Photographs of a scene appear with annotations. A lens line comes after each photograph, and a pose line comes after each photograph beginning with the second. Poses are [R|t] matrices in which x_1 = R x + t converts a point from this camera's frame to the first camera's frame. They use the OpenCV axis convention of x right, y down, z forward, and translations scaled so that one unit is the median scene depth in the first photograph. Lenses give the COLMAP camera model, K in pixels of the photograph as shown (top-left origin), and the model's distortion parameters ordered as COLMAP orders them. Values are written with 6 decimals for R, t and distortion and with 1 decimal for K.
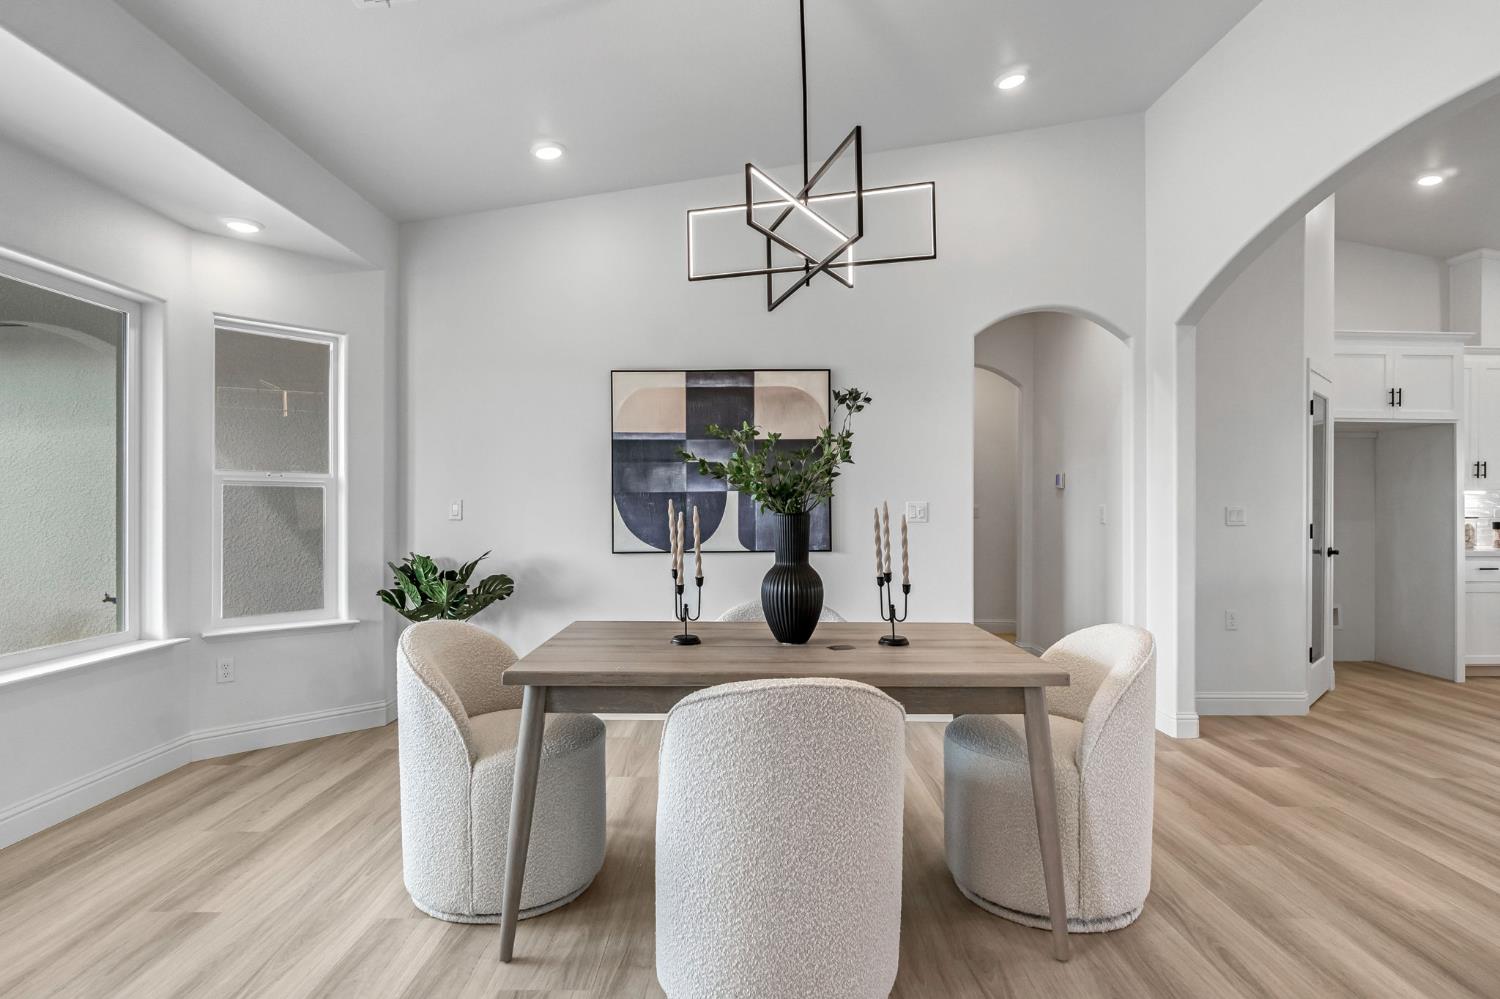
lens RADIAL K [[789.1, 0, 750.3], [0, 789.1, 505.5], [0, 0, 1]] dist [0.002151, -0.001726]
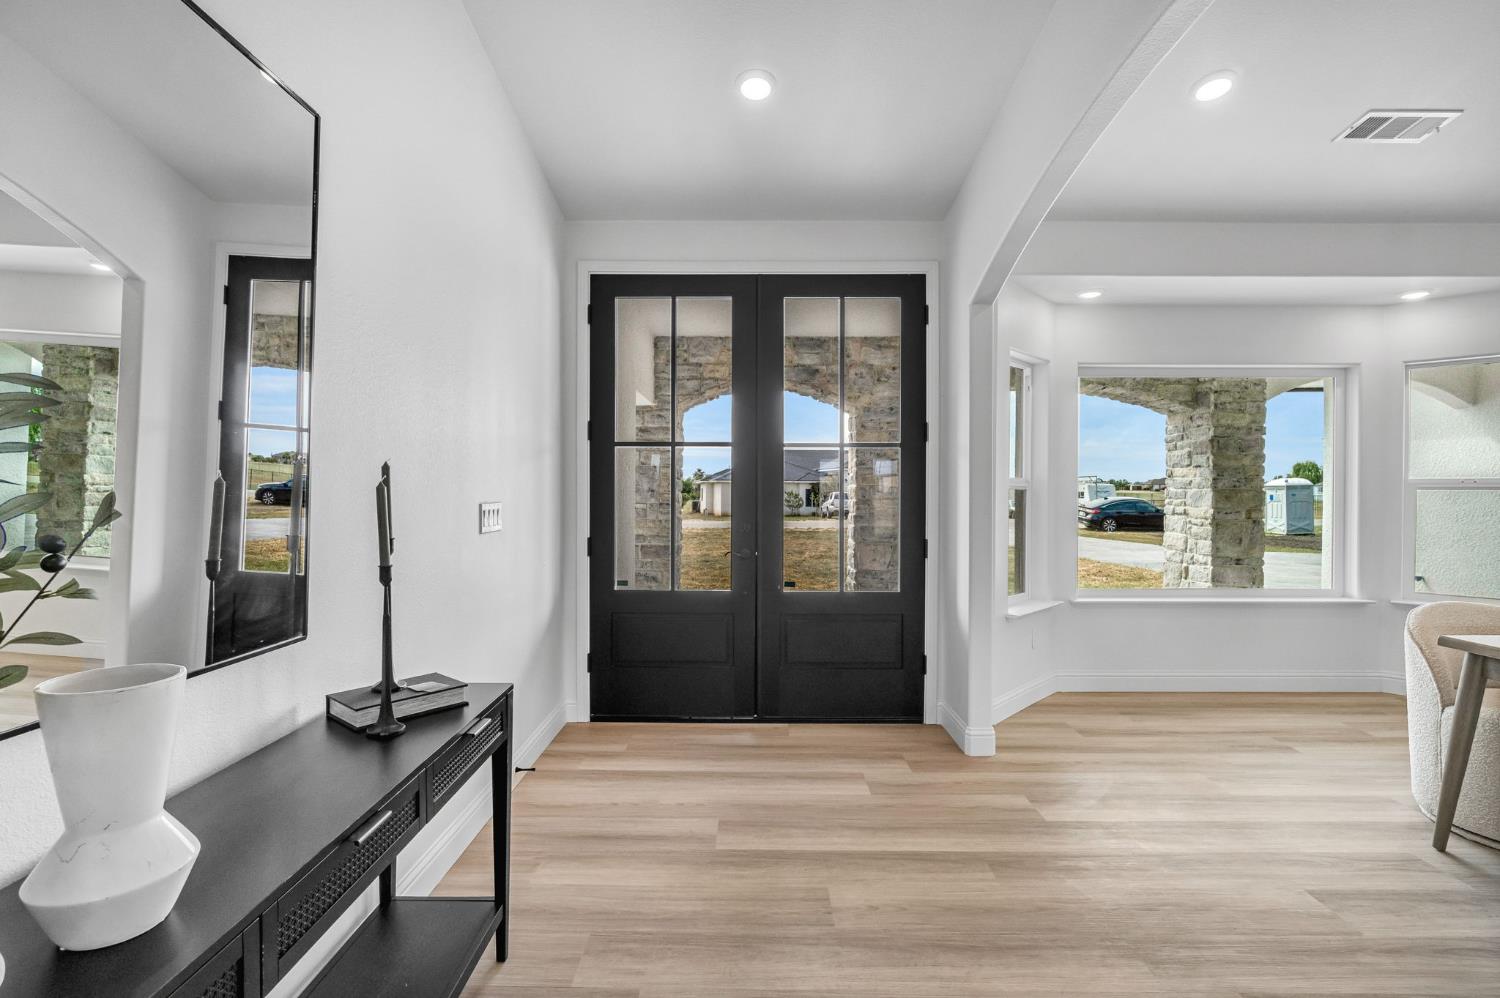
lens RADIAL K [[685.2, 0, 747.5], [0, 685.2, 492.3], [0, 0, 1]] dist [-0.000293, -0.000421]
pose [[-0.012978, -0.006876, -0.999892, 0.420421], [-0.002839, 0.999973, -0.006840, -0.011591], [0.999912, 0.002750, -0.012997, -0.081916]]
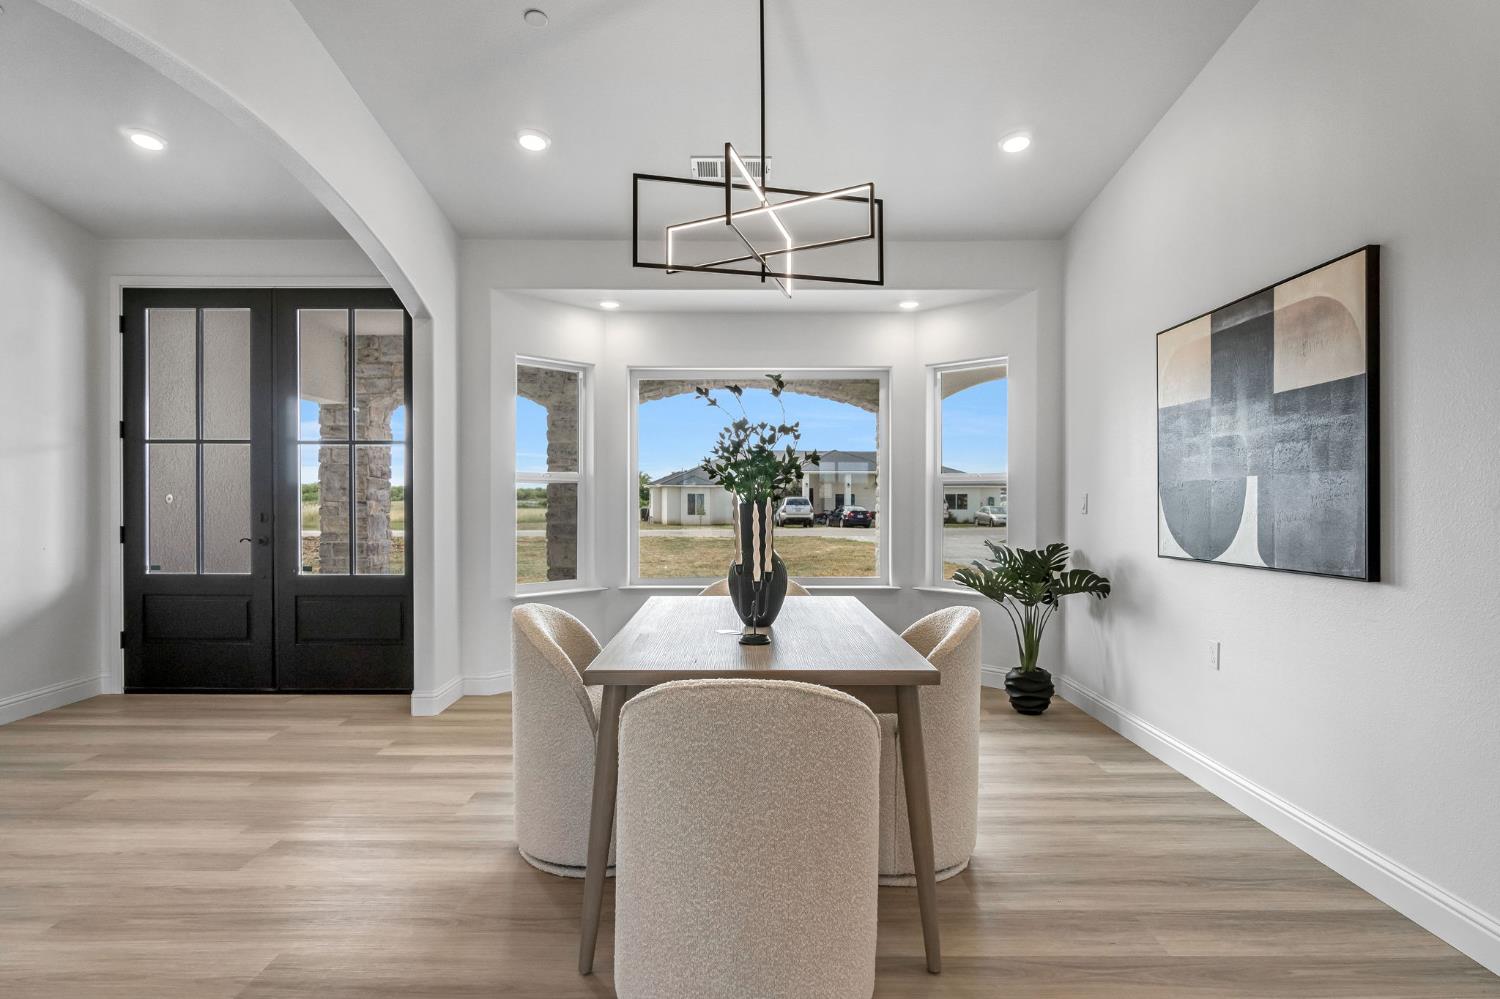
lens RADIAL K [[789.1, 0, 751.4], [0, 789.1, 503.2], [0, 0, 1]] dist [0.002151, -0.001726]
pose [[-0.008742, -0.001971, -0.999960, 0.646679], [-0.002554, 0.999995, -0.001949, 0.007147], [0.999959, 0.002536, -0.008747, 0.584448]]
